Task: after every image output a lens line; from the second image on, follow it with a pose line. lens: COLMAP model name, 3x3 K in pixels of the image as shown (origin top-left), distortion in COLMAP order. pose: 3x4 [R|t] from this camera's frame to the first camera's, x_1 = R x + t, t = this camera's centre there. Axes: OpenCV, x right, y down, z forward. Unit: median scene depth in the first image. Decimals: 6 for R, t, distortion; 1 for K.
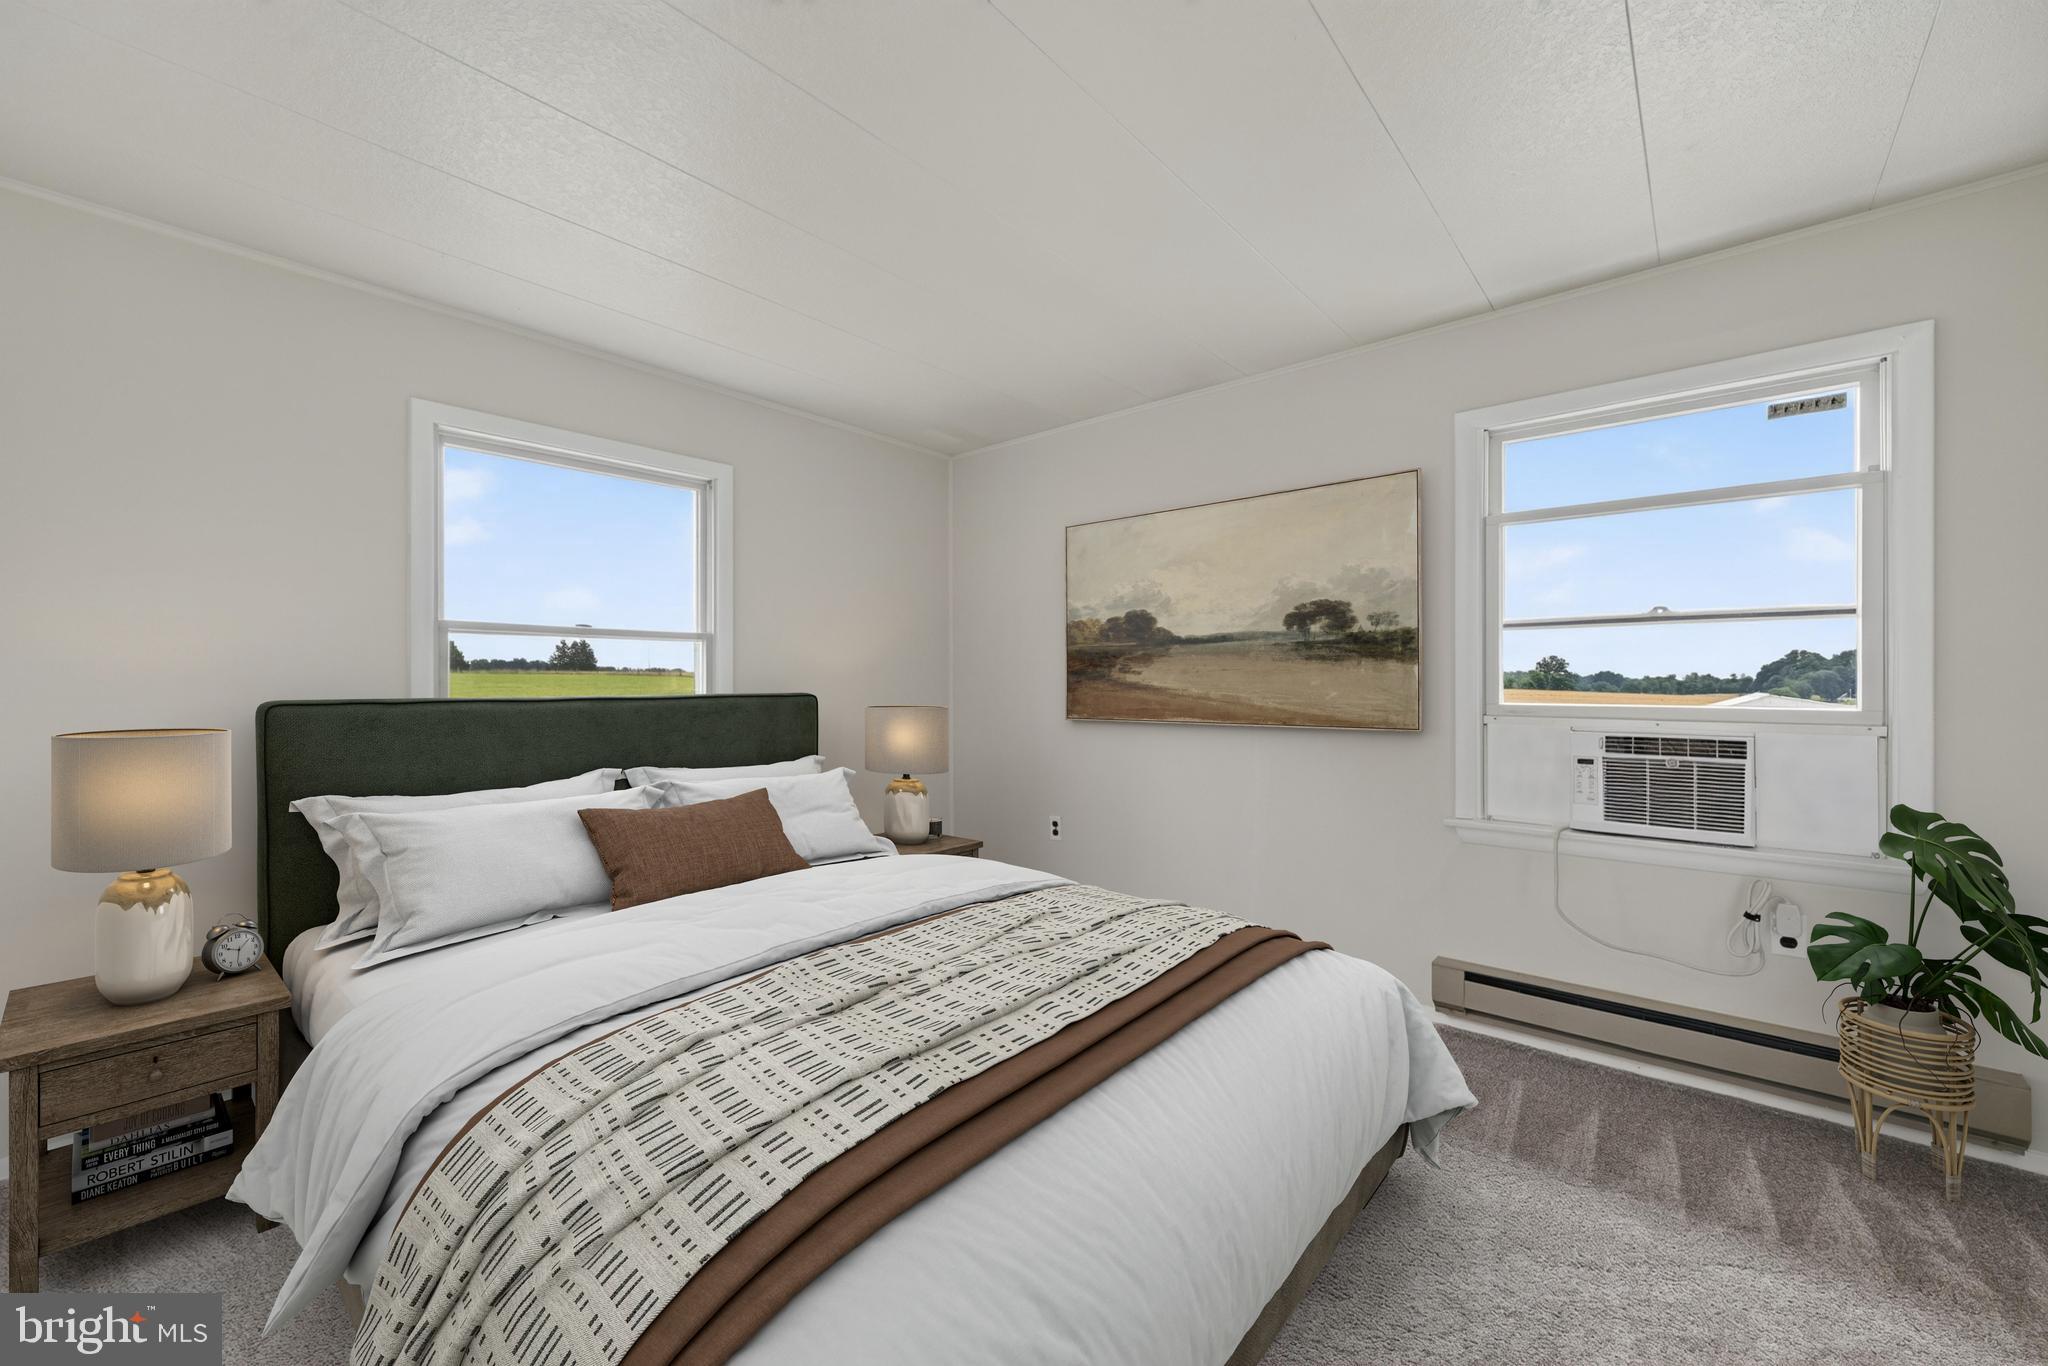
lens RADIAL K [[803.8, 0, 1025.1], [0, 803.8, 685.2], [0, 0, 1]] dist [-0.000830, -0.000093]
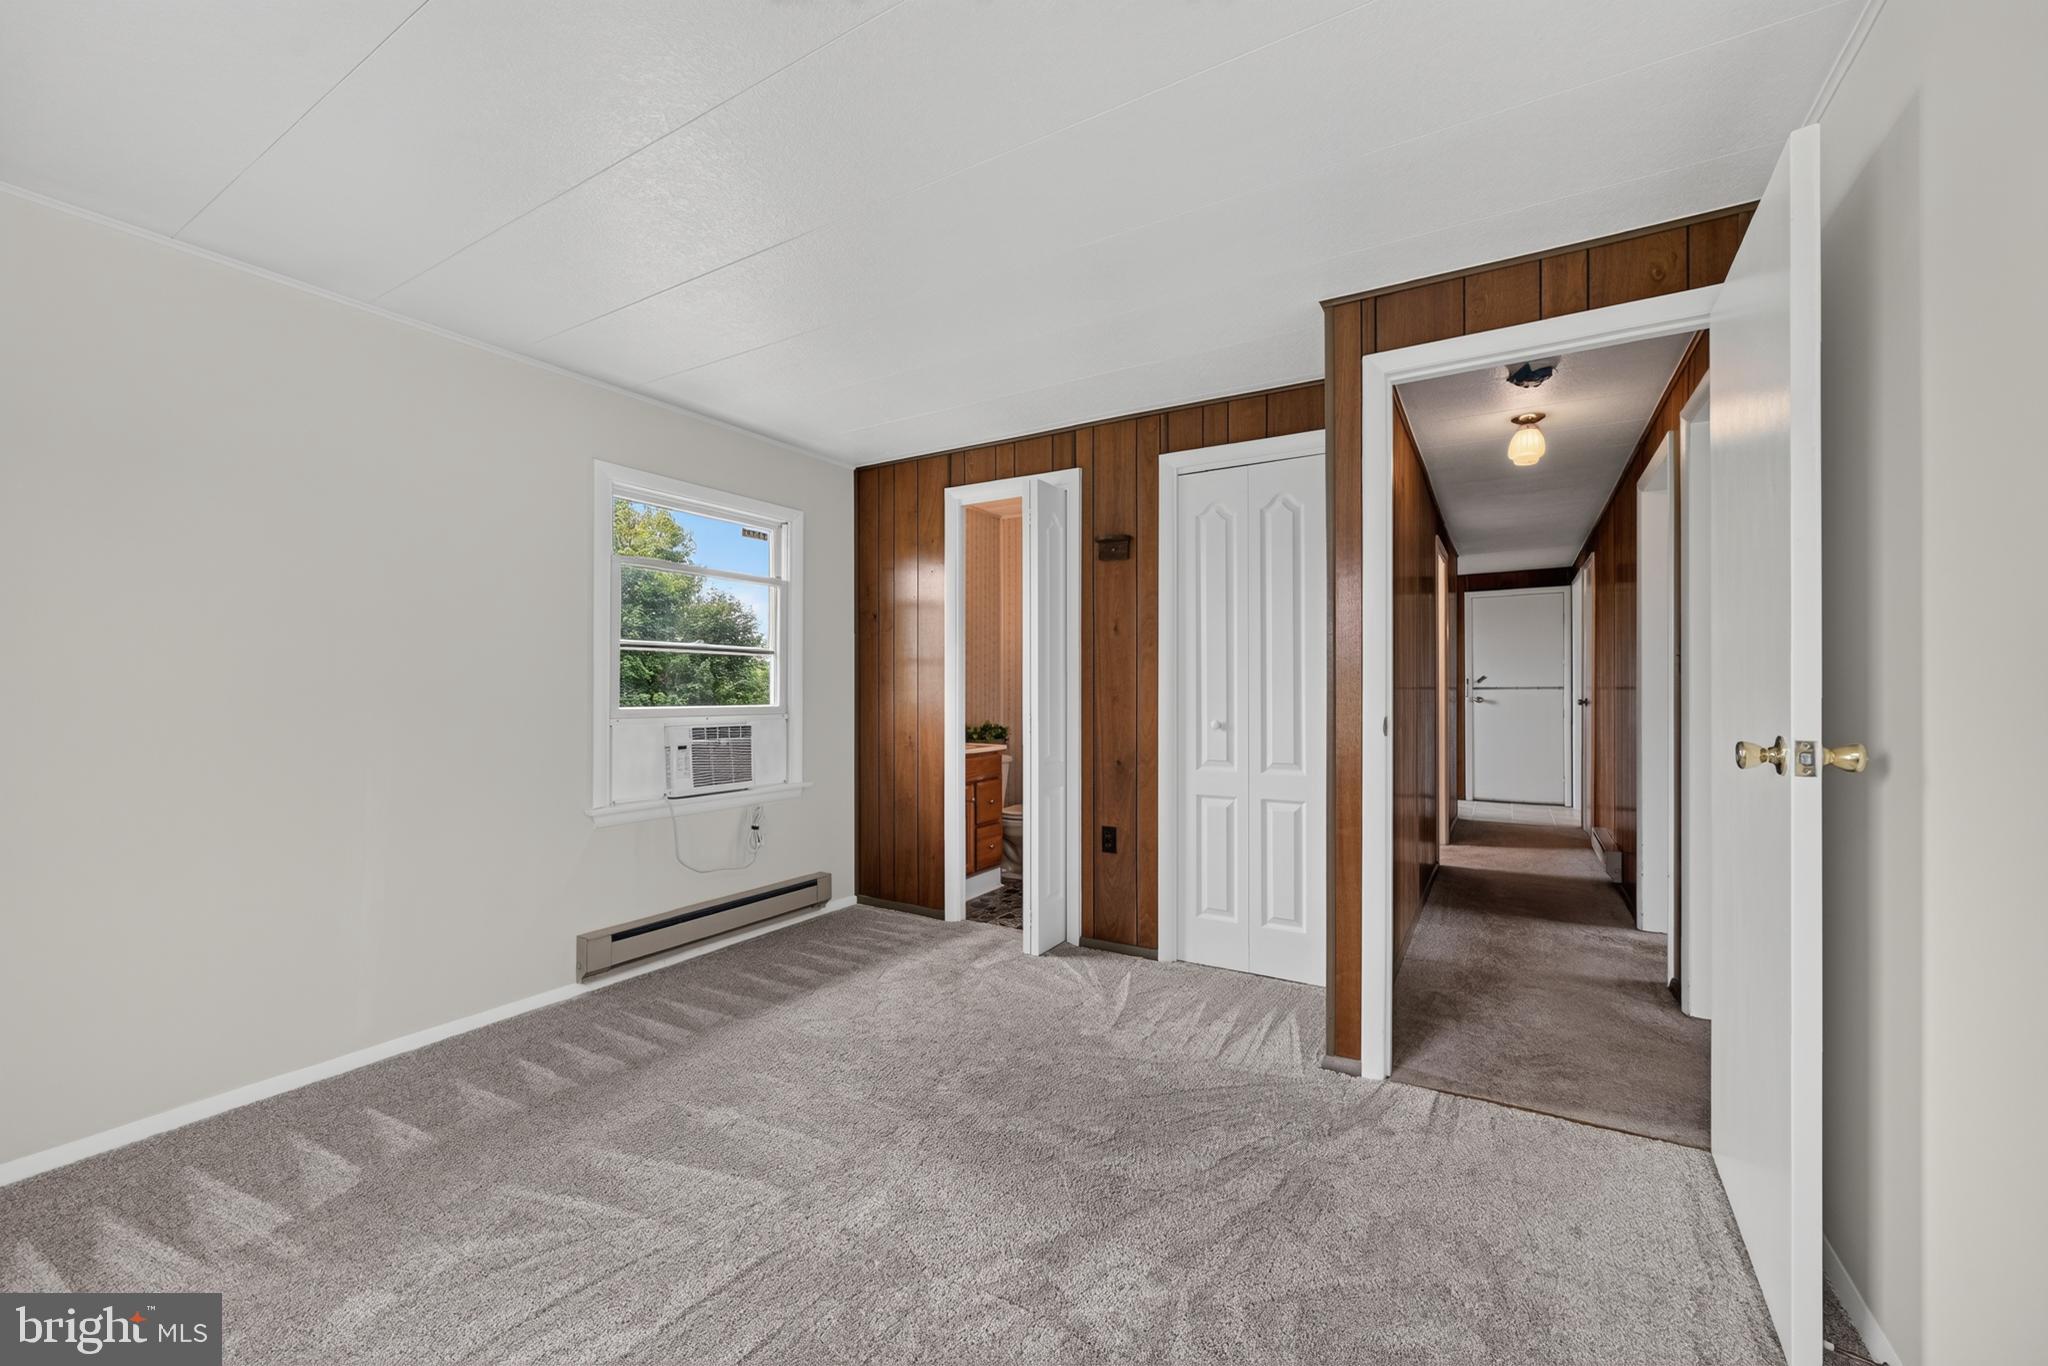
lens RADIAL K [[803.8, 0, 1025.1], [0, 803.8, 685.2], [0, 0, 1]] dist [-0.000830, -0.000093]
pose [[-0.170722, 0.002032, 0.985317, -0.835341], [0.002446, 0.999996, -0.001638, -0.011119], [-0.985316, 0.002131, -0.170727, 0.687534]]
